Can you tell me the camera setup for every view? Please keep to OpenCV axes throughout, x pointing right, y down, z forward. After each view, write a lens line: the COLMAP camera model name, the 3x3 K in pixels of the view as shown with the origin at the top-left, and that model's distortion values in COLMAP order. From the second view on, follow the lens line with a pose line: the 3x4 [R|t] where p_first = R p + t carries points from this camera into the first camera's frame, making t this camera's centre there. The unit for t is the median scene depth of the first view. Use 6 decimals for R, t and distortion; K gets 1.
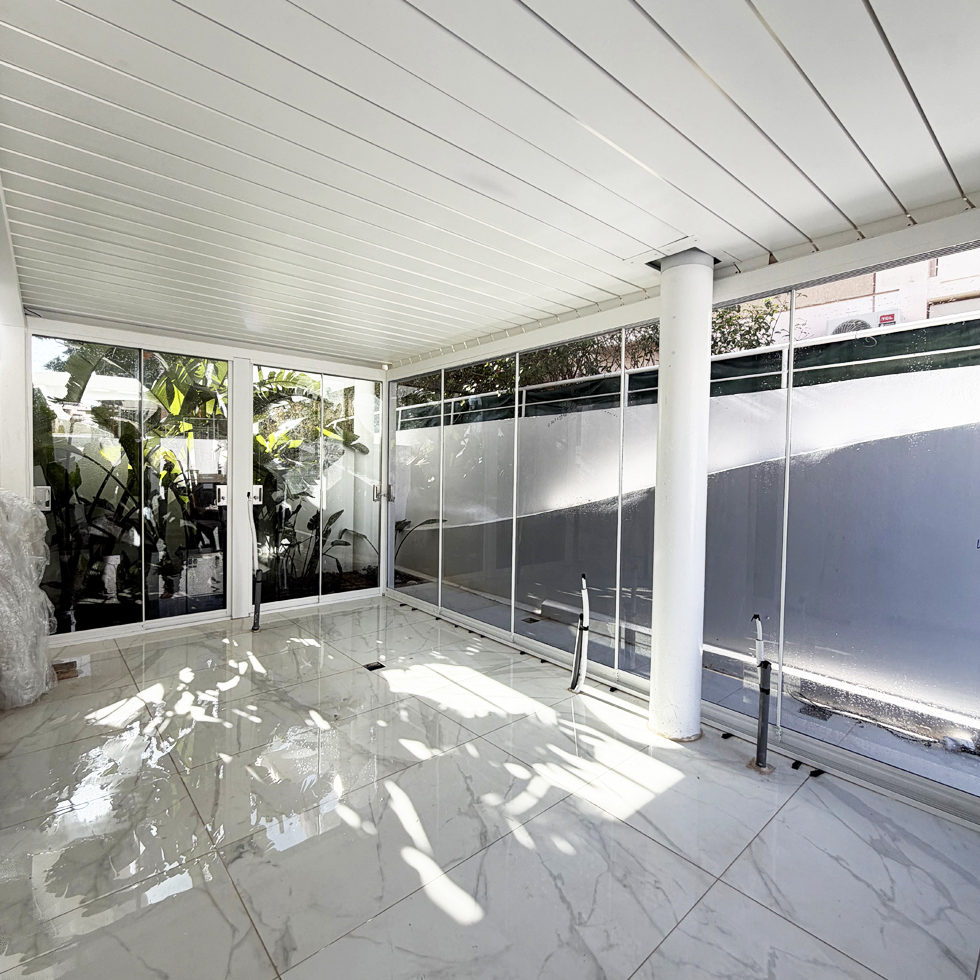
lens RADIAL K [[514.9, 0, 494.2], [0, 514.9, 487.5], [0, 0, 1]] dist [0.004643, -0.001298]
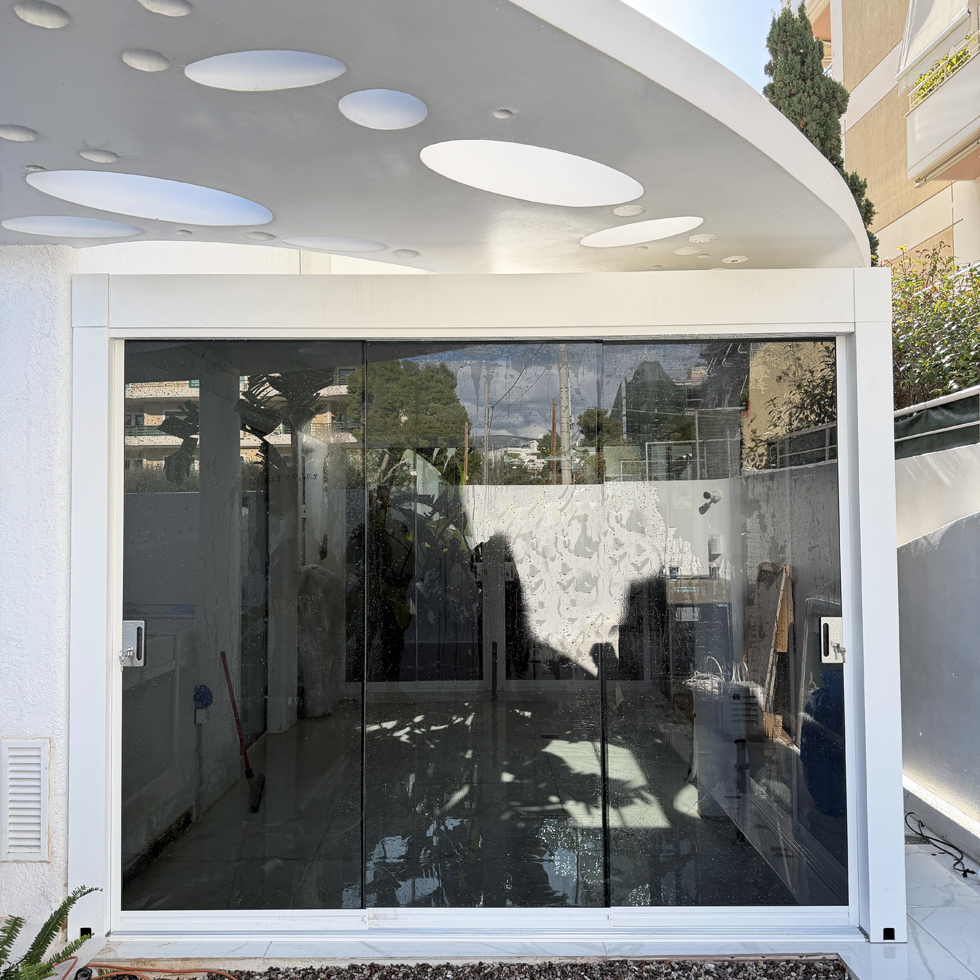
lens RADIAL K [[947.6, 0, 487.1], [0, 947.6, 490.6], [0, 0, 1]] dist [-0.047947, 0.000000]
pose [[0.746183, -0.040254, -0.664523, 0.919554], [-0.005349, 0.997776, -0.066448, -0.024997], [0.665719, 0.053137, 0.744308, -0.525440]]
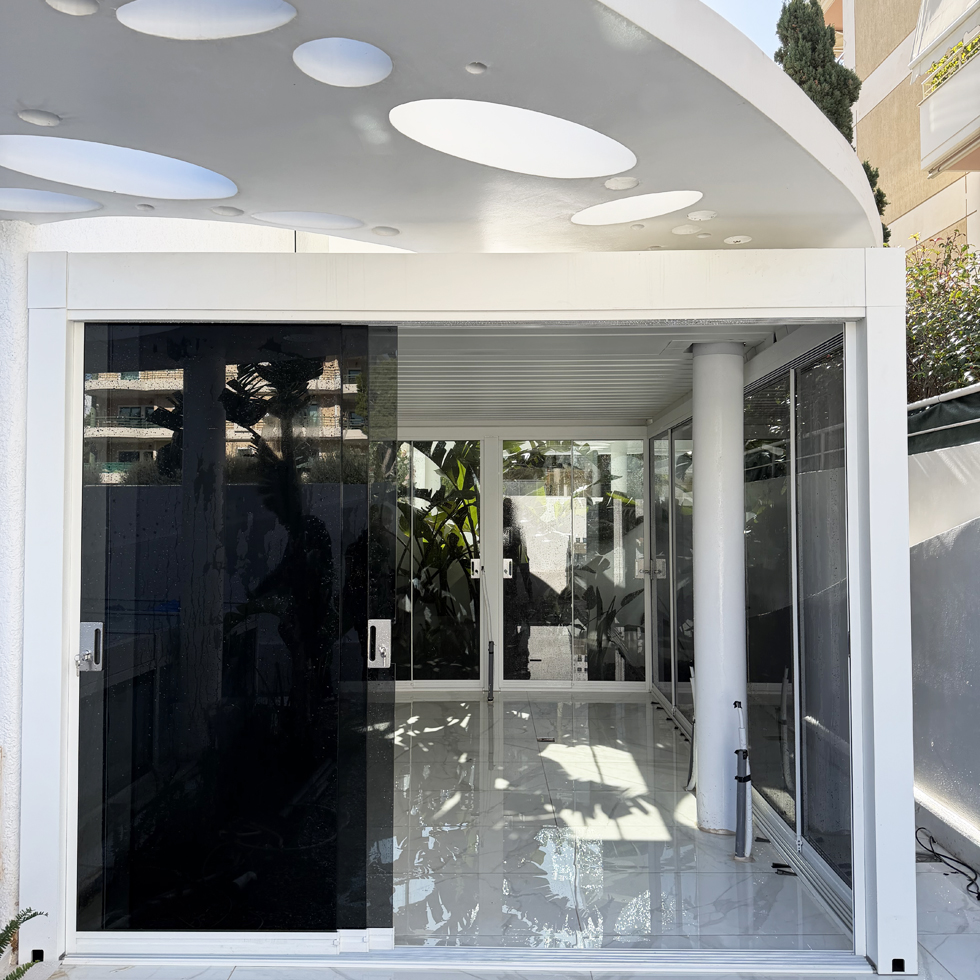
lens RADIAL K [[947.6, 0, 489.8], [0, 947.6, 487.8], [0, 0, 1]] dist [-0.047947, 0.000000]
pose [[0.742180, -0.034358, -0.669319, 0.896076], [-0.011317, 0.997900, -0.063774, -0.029490], [0.670105, 0.054906, 0.740233, -0.463626]]
